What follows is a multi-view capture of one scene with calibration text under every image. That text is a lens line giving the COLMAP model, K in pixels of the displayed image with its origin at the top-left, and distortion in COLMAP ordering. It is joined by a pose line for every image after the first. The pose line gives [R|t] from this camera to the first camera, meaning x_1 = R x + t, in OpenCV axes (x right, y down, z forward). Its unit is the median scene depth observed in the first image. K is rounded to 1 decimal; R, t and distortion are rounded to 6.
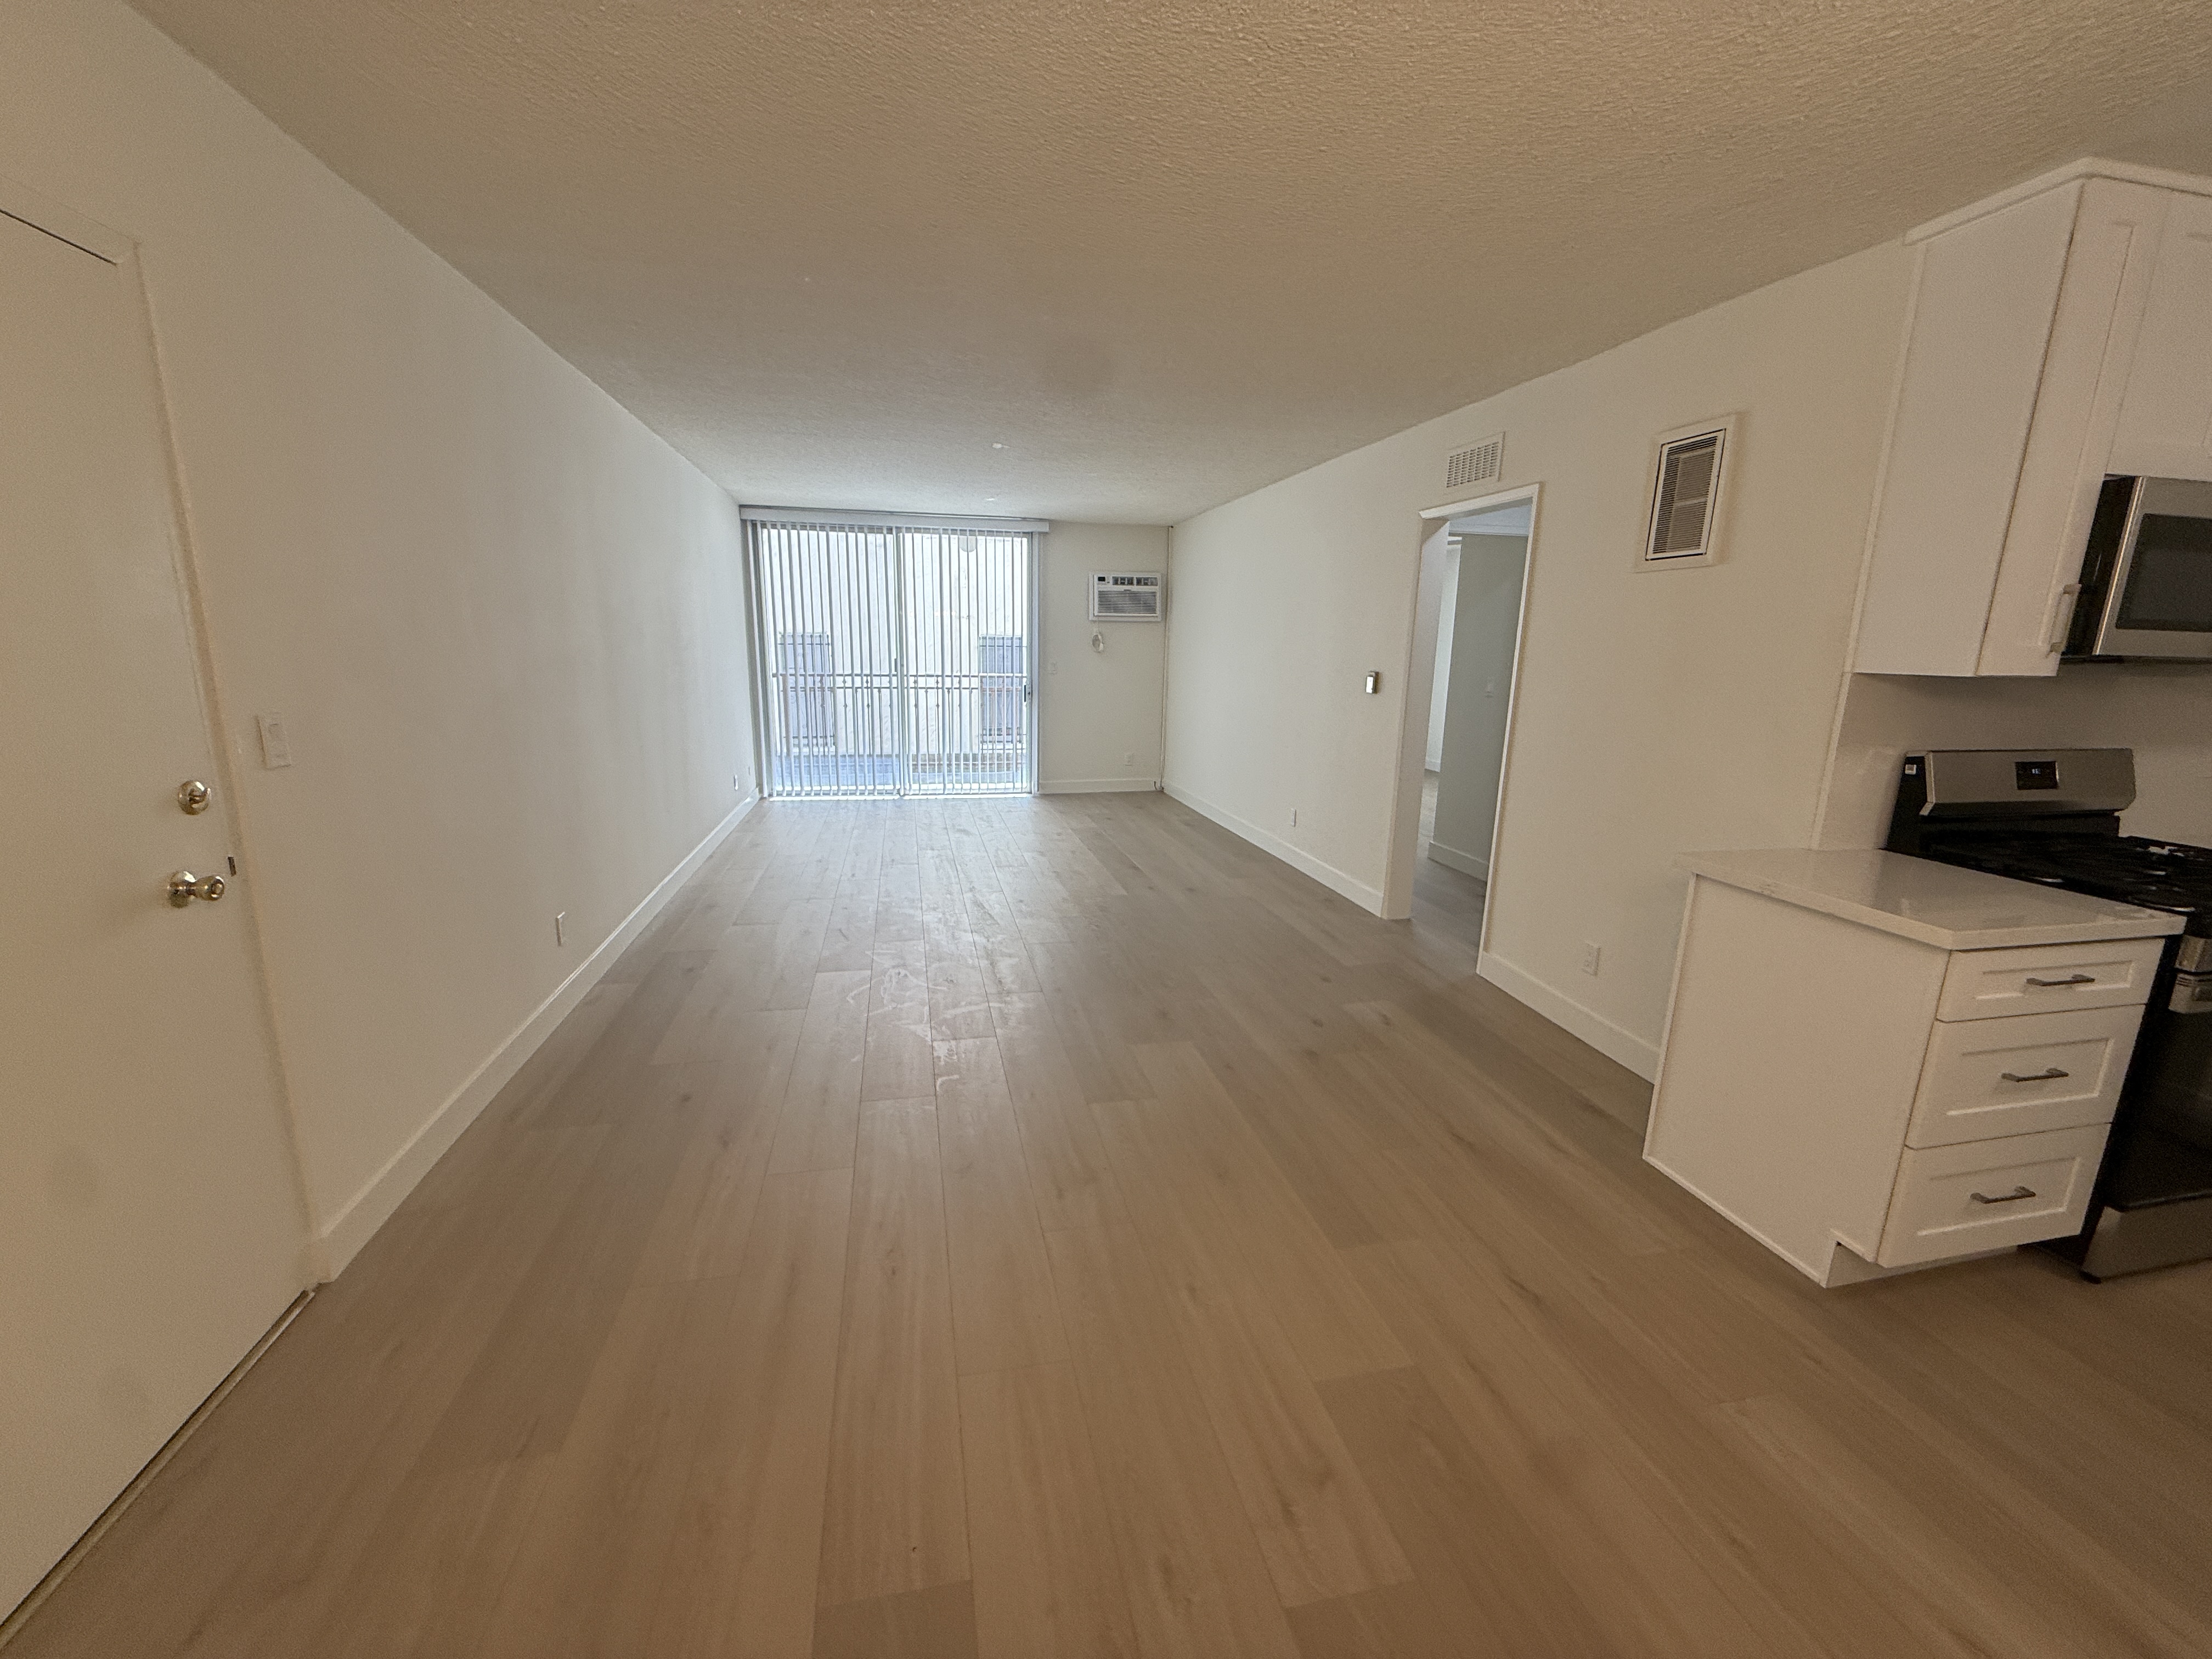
lens RADIAL K [[871.2, 0, 1097.9], [0, 871.2, 827.0], [0, 0, 1]] dist [-0.003598, -0.000029]
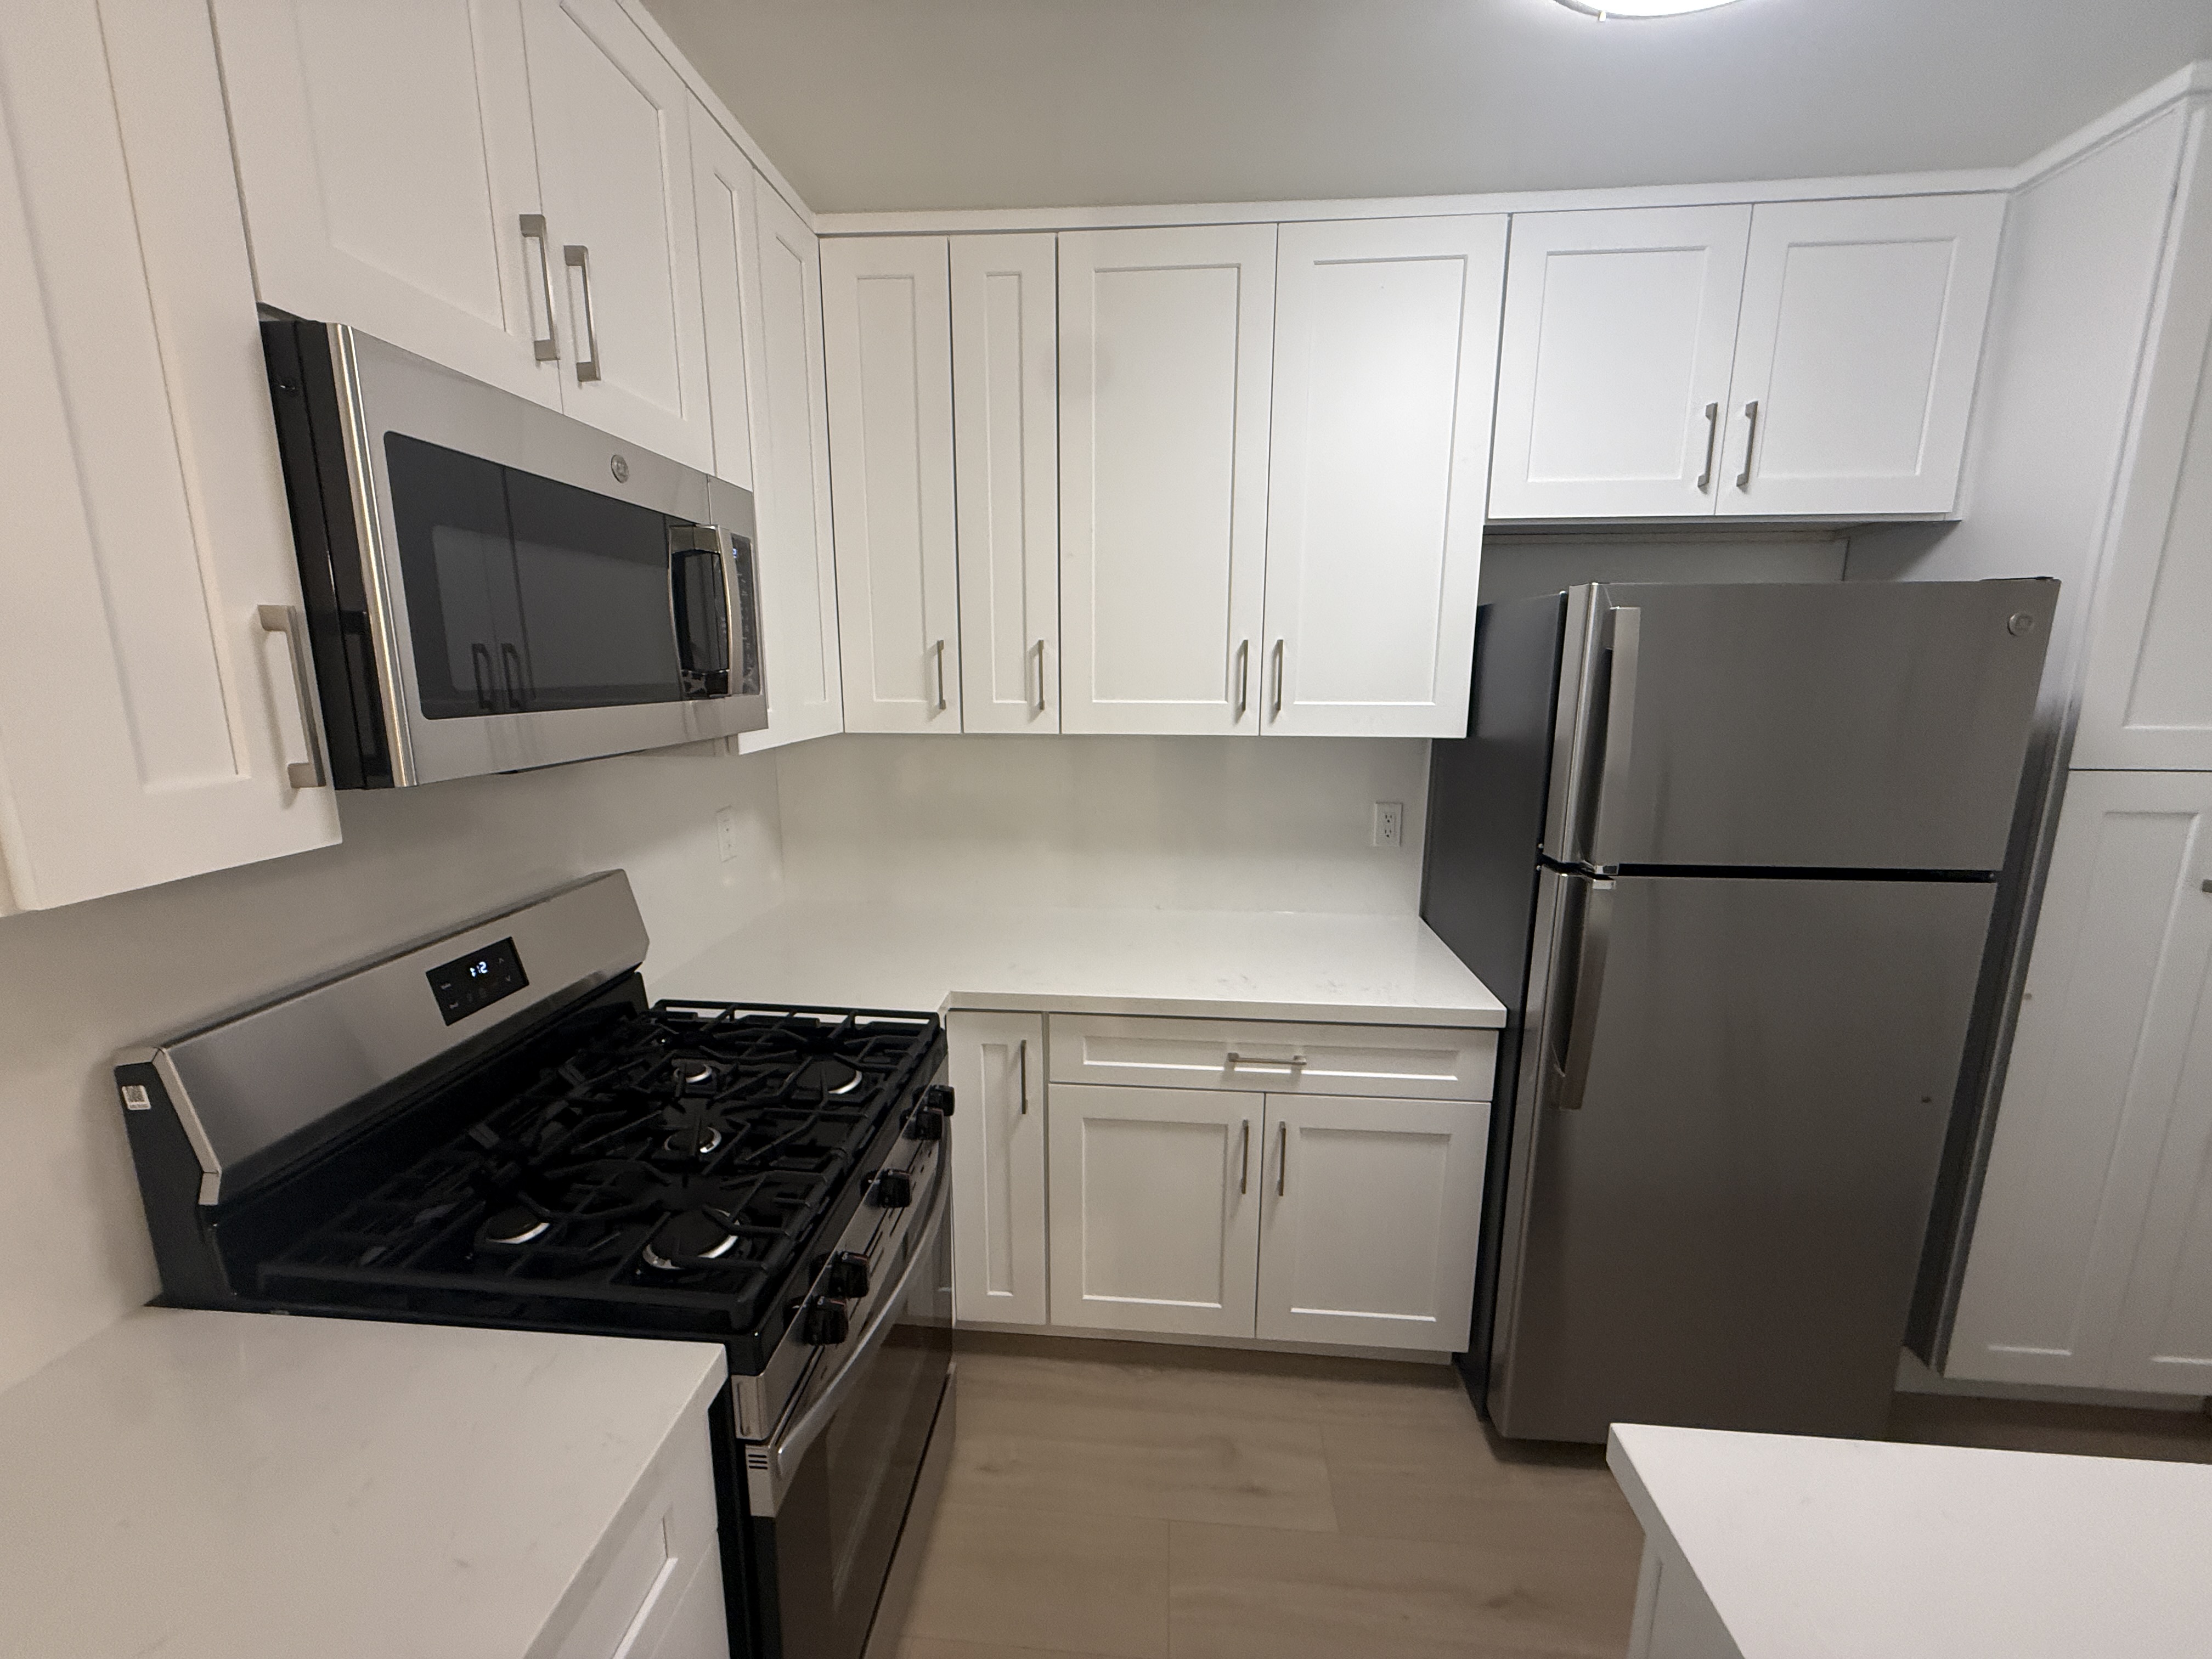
lens RADIAL K [[871.2, 0, 1103.0], [0, 871.2, 832.9], [0, 0, 1]] dist [-0.003598, -0.000029]
pose [[0.286152, -0.200490, 0.936974, 0.445466], [0.205359, 0.967974, 0.144407, -0.087040], [-0.935919, 0.151094, 0.318160, 0.296395]]
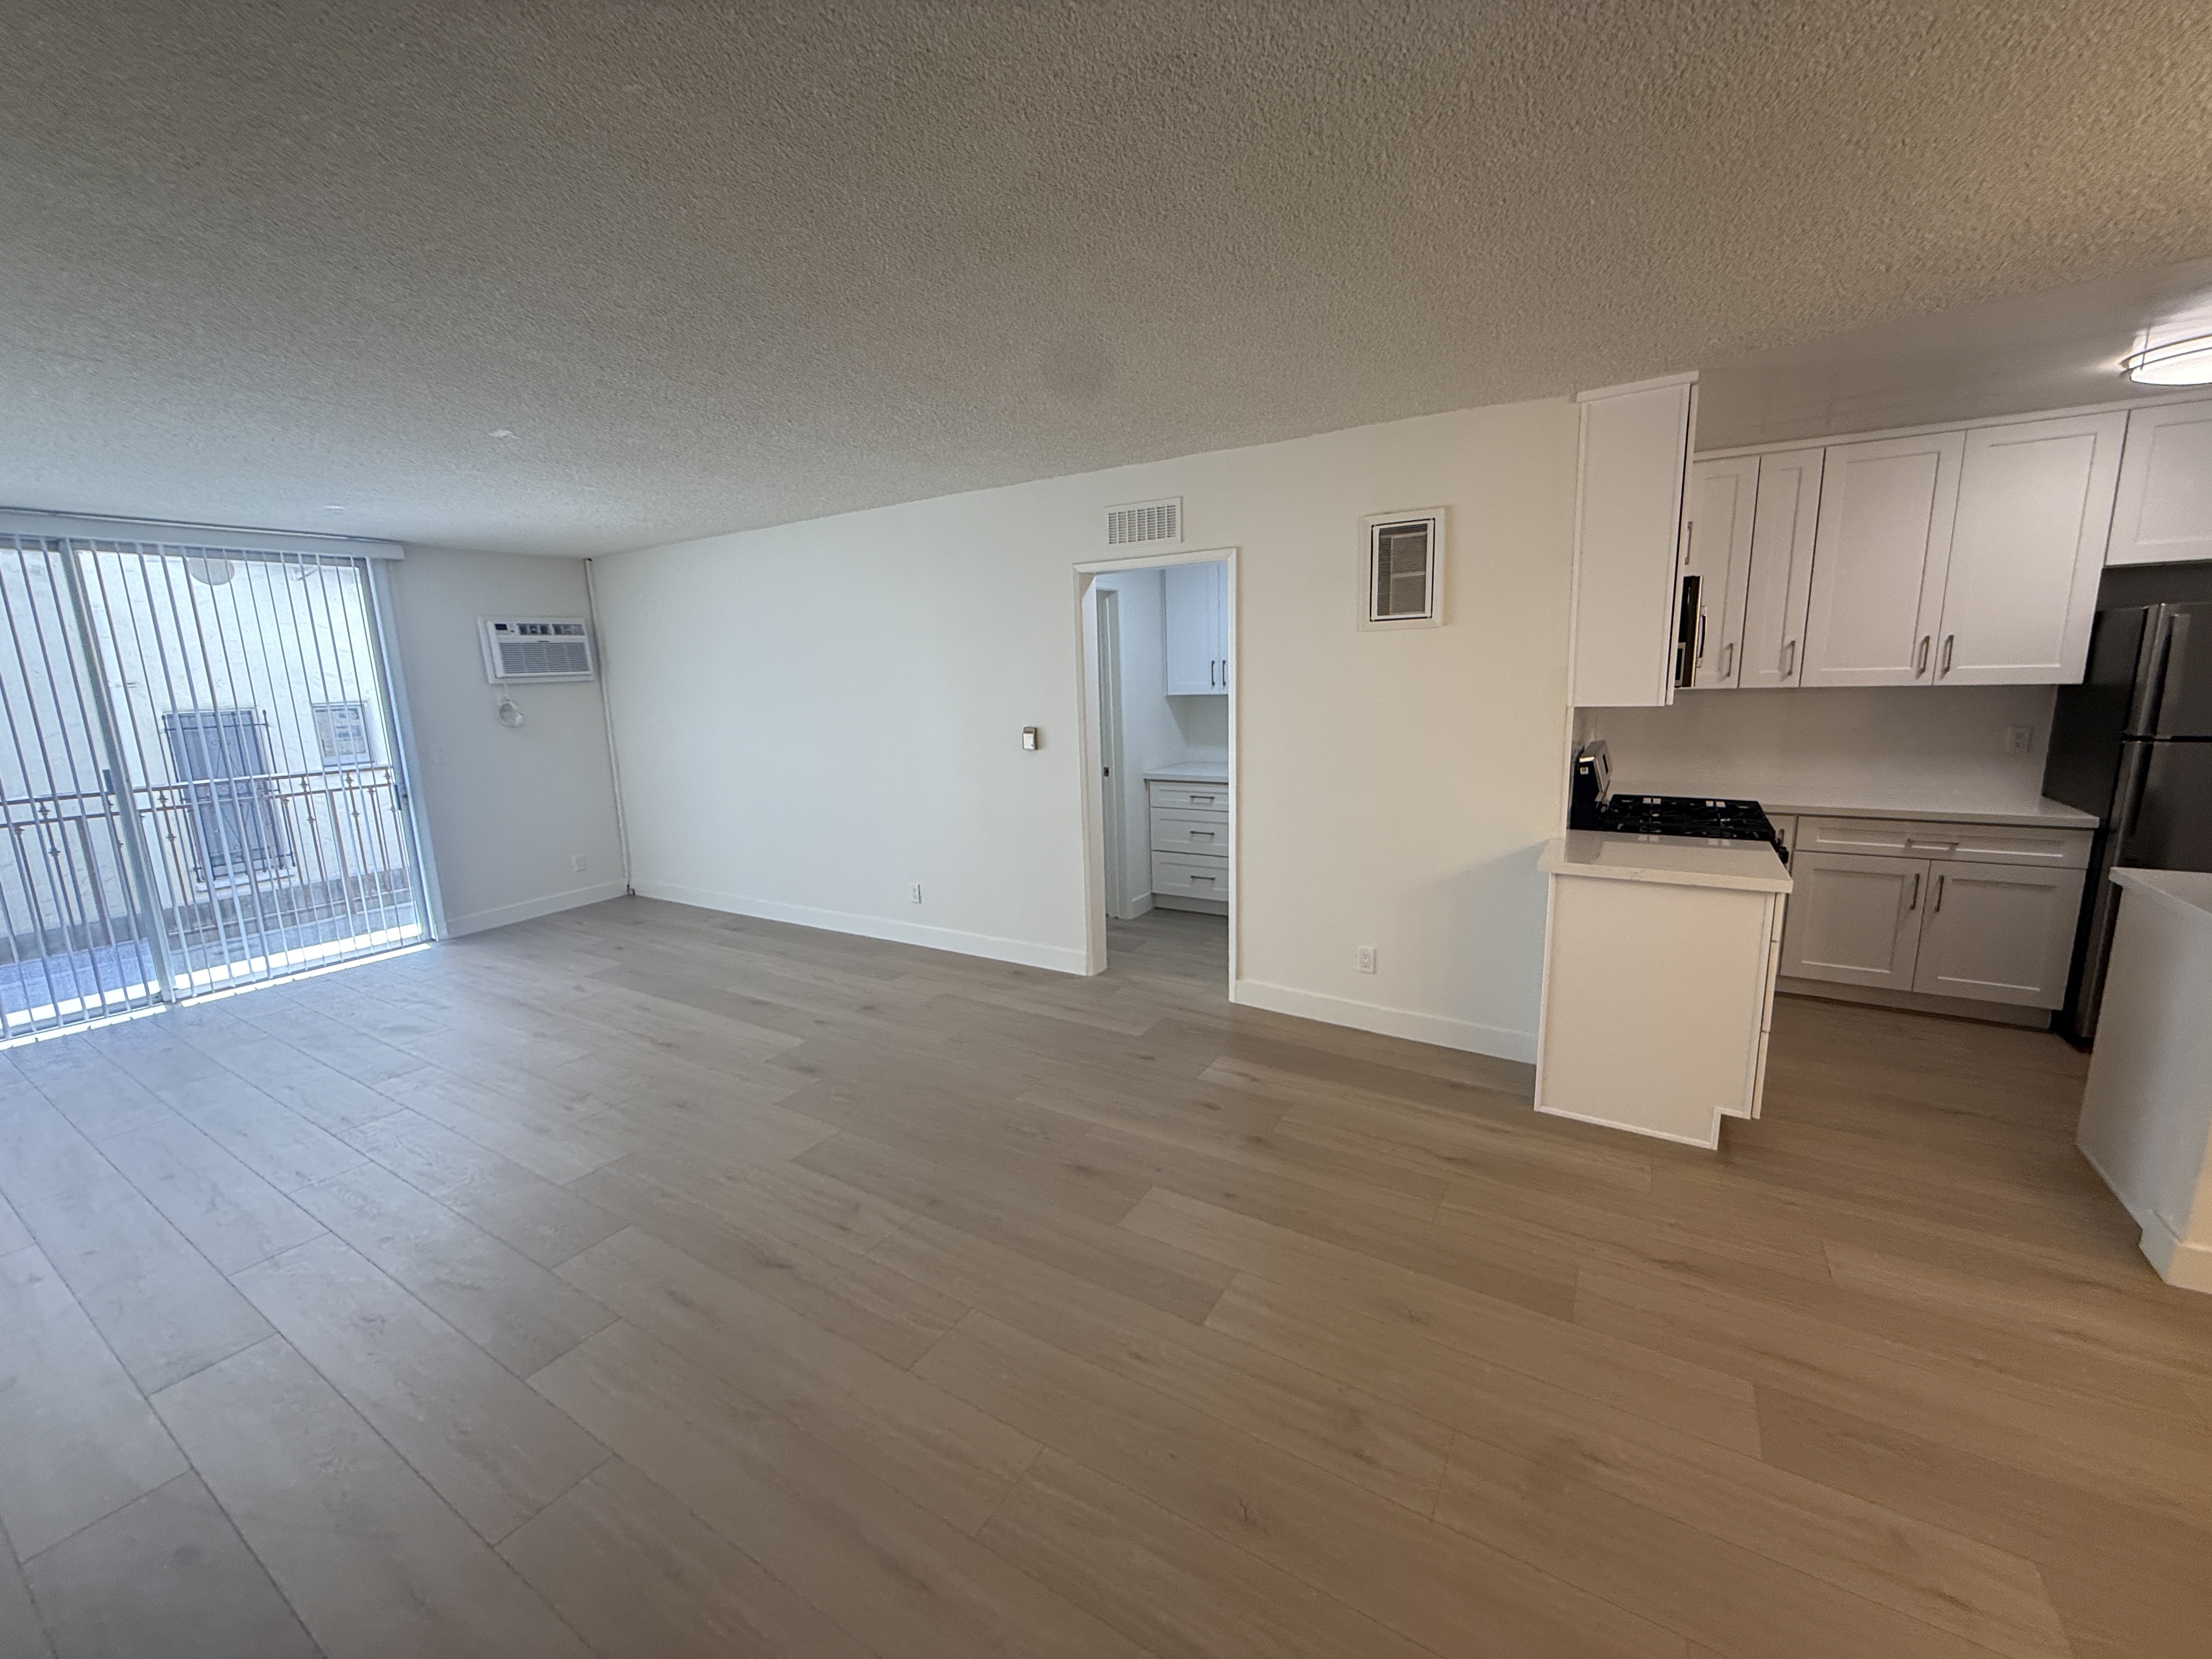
lens RADIAL K [[871.2, 0, 1094.5], [0, 871.2, 826.8], [0, 0, 1]] dist [-0.003598, -0.000029]
pose [[0.697854, -0.166668, 0.696578, -0.379560], [0.194049, 0.980171, 0.040118, -0.114565], [-0.689452, 0.107174, 0.716358, 0.330972]]
